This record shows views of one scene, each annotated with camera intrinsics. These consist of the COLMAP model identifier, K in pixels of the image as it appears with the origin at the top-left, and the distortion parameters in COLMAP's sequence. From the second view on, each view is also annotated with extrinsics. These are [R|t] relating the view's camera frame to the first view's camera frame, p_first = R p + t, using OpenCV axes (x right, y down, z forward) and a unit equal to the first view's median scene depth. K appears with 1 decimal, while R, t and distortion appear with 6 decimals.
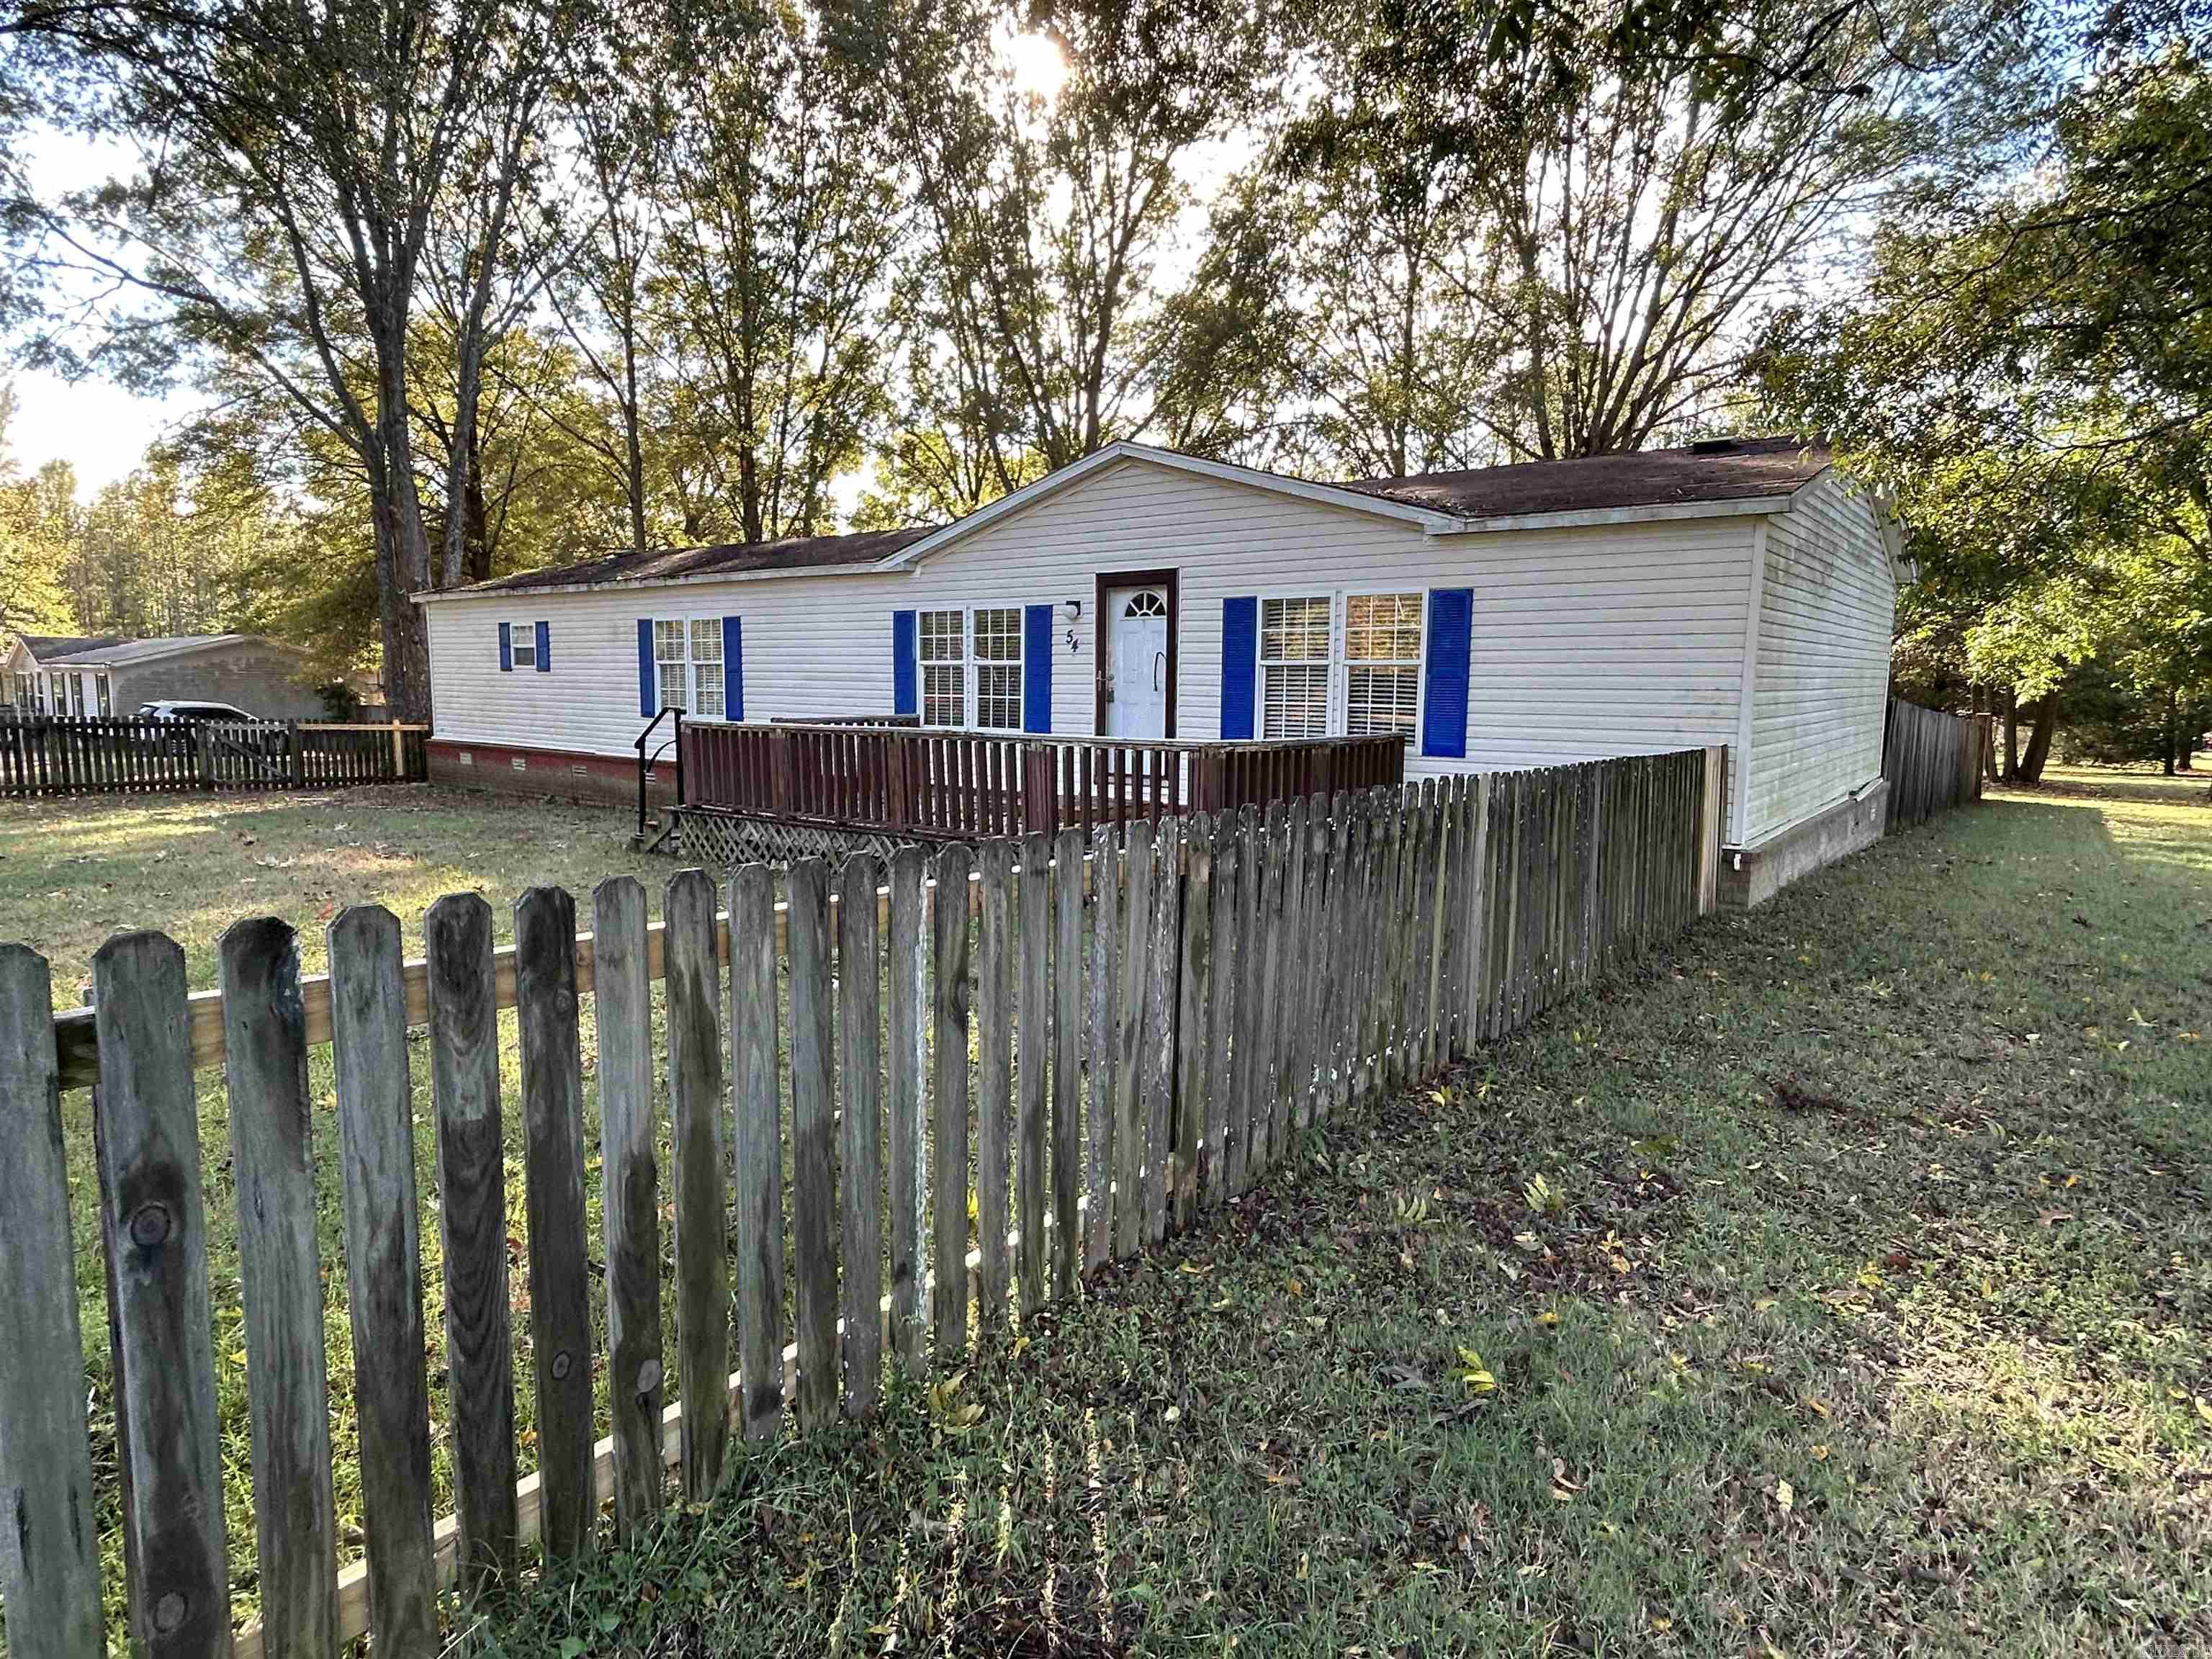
lens RADIAL K [[1236.4, 0, 1115.5], [0, 1236.4, 829.5], [0, 0, 1]] dist [0.001695, 0.000457]
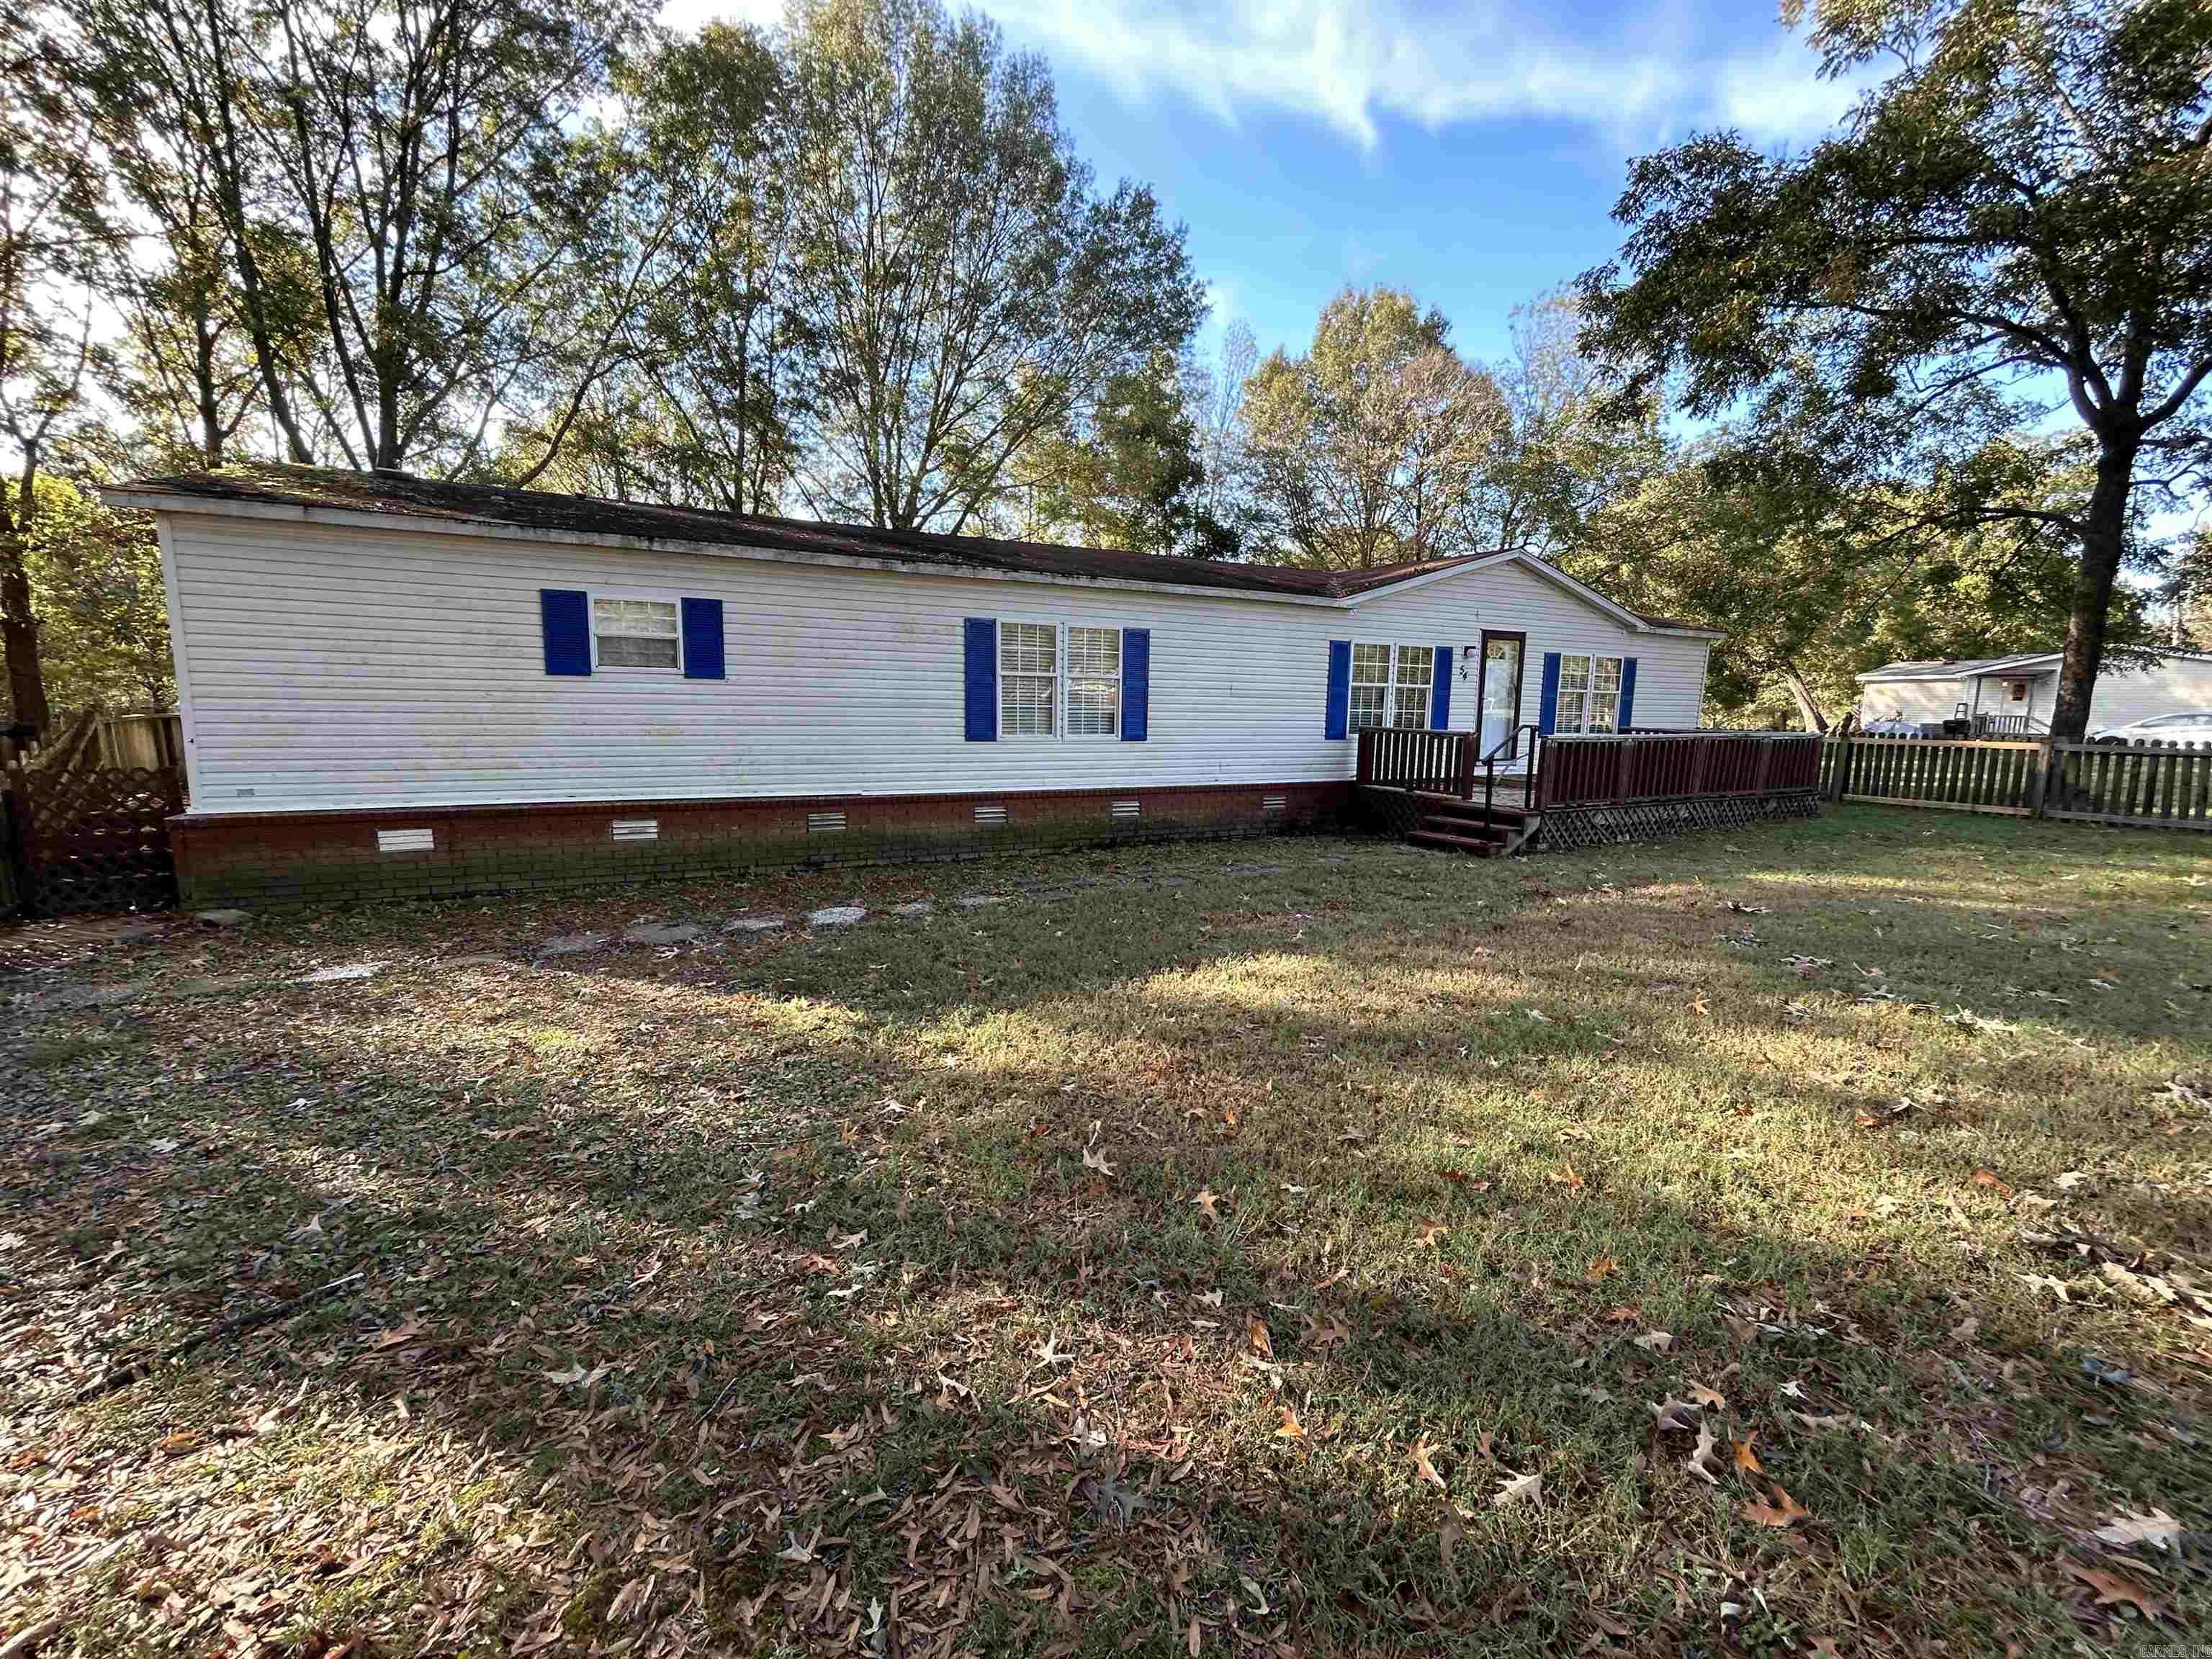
lens RADIAL K [[886.6, 0, 1100.7], [0, 886.6, 828.7], [0, 0, 1]] dist [-0.001343, 0.000302]
pose [[0.424865, -0.138745, 0.894561, -1.173412], [0.092161, 0.989680, 0.109726, -0.121524], [-0.900553, 0.035825, 0.433267, 0.917552]]
